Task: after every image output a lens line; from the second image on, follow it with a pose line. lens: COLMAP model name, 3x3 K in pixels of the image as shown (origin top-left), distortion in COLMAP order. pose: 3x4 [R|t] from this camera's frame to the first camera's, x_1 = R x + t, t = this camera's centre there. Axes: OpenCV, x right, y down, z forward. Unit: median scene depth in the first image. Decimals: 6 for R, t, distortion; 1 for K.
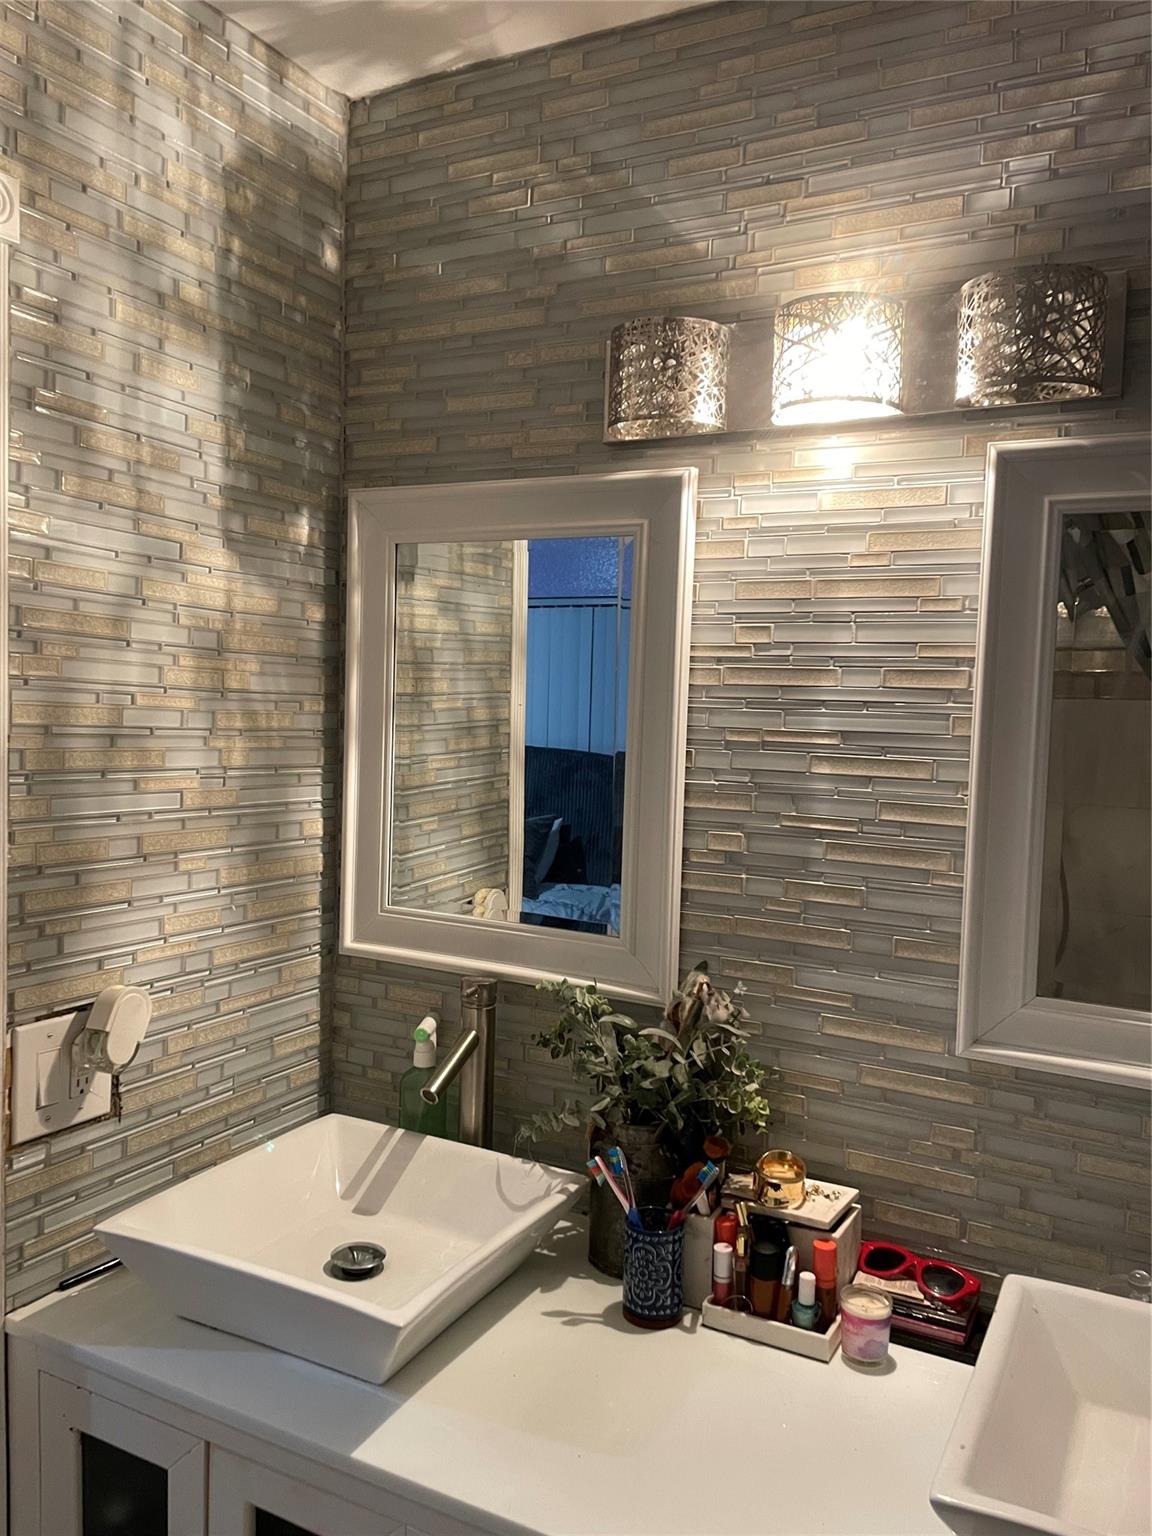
lens RADIAL K [[1159.4, 0, 571.4], [0, 1159.4, 762.3], [0, 0, 1]] dist [0.102452, -0.132218]
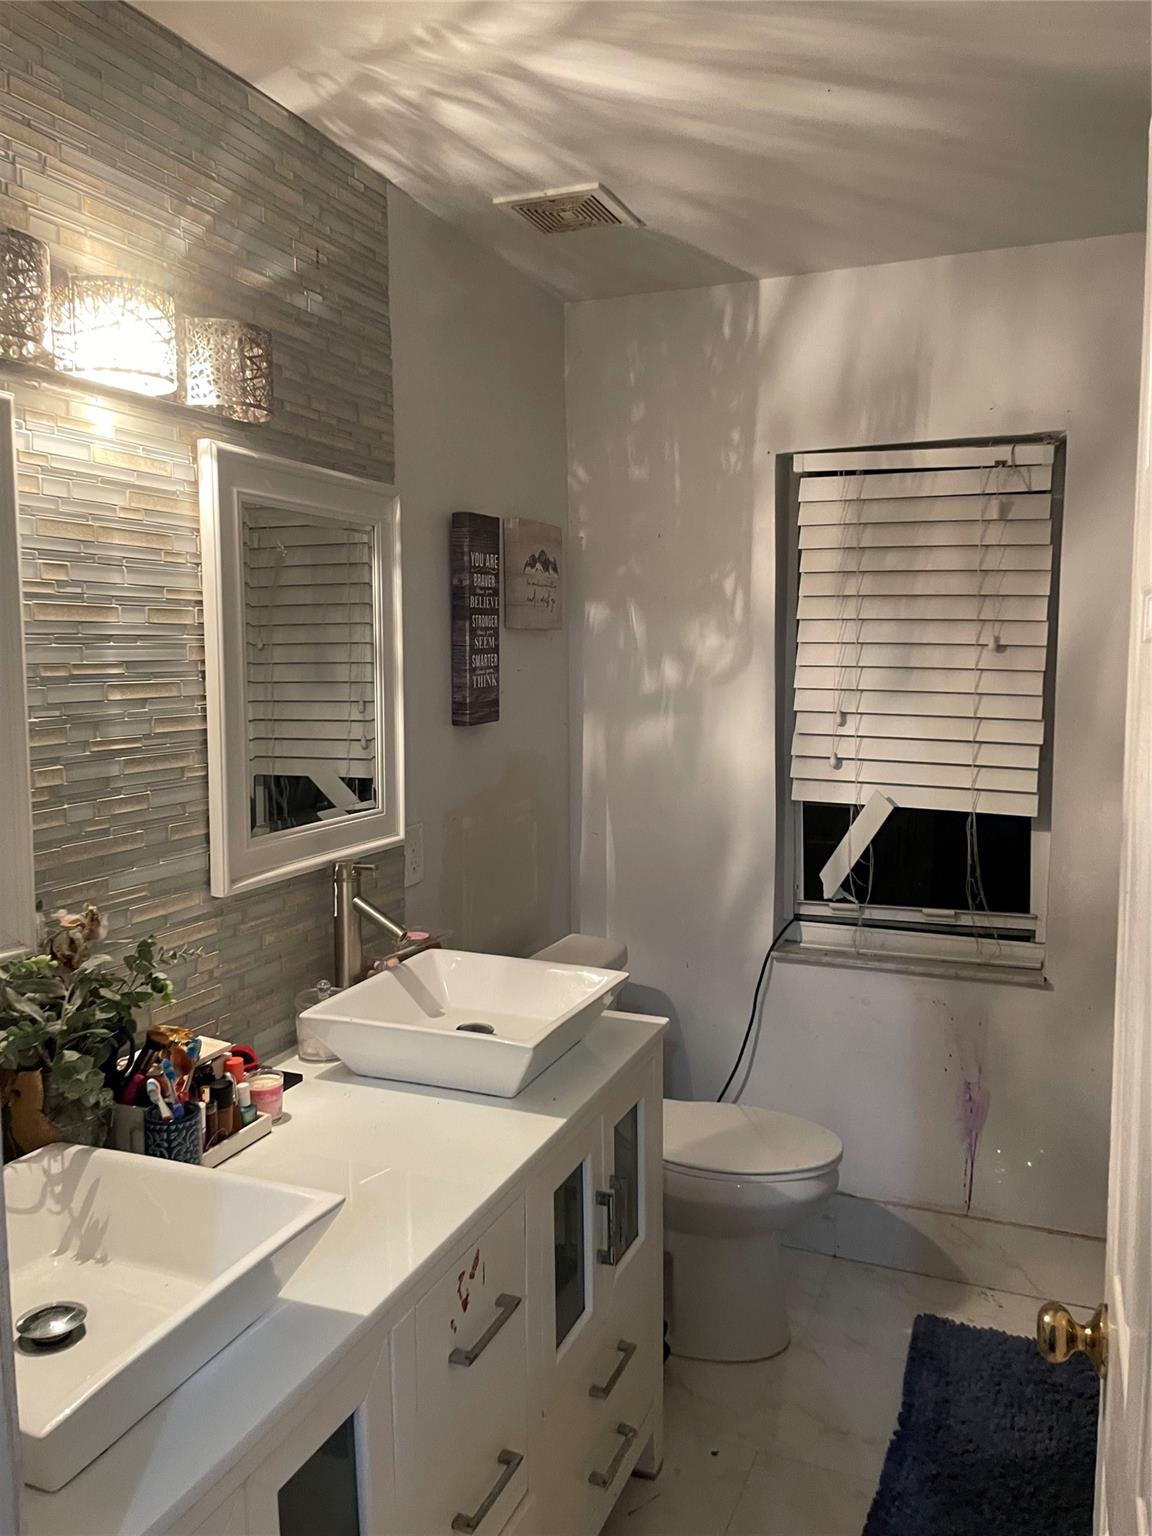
lens RADIAL K [[1159.4, 0, 571.4], [0, 1159.4, 762.3], [0, 0, 1]] dist [0.102452, -0.132218]
pose [[-0.083726, -0.130759, 0.987872, -0.963398], [0.054946, 0.989239, 0.135597, -0.061246], [-0.994973, 0.065633, -0.075640, 0.656957]]
